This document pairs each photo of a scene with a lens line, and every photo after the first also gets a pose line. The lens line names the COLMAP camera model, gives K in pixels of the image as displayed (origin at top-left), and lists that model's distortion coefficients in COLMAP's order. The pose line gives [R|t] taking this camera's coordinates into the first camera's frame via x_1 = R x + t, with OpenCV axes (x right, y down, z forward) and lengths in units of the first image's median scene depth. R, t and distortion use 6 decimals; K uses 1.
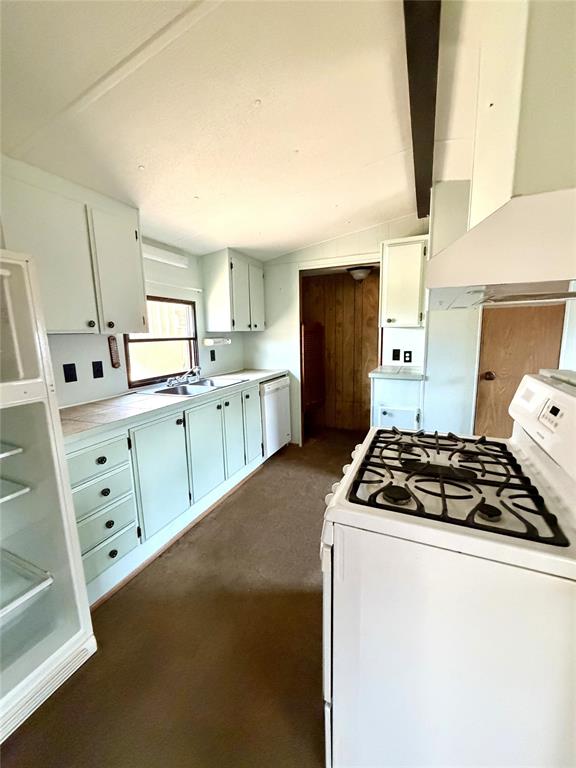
lens RADIAL K [[310.7, 0, 288.0], [0, 310.7, 384.0], [0, 0, 1]] dist [-0.001473, -0.000005]
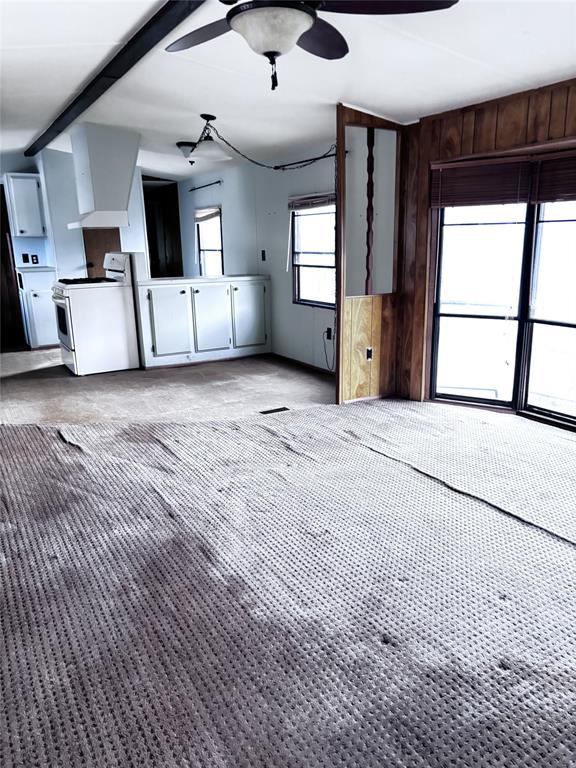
lens RADIAL K [[580.1, 0, 288.0], [0, 580.1, 384.0], [0, 0, 1]] dist [0.083118, -0.110258]
pose [[0.590719, -0.187407, 0.784812, -1.061436], [0.142001, 0.981618, 0.127521, 0.271940], [-0.794284, 0.036115, 0.606473, -1.385680]]
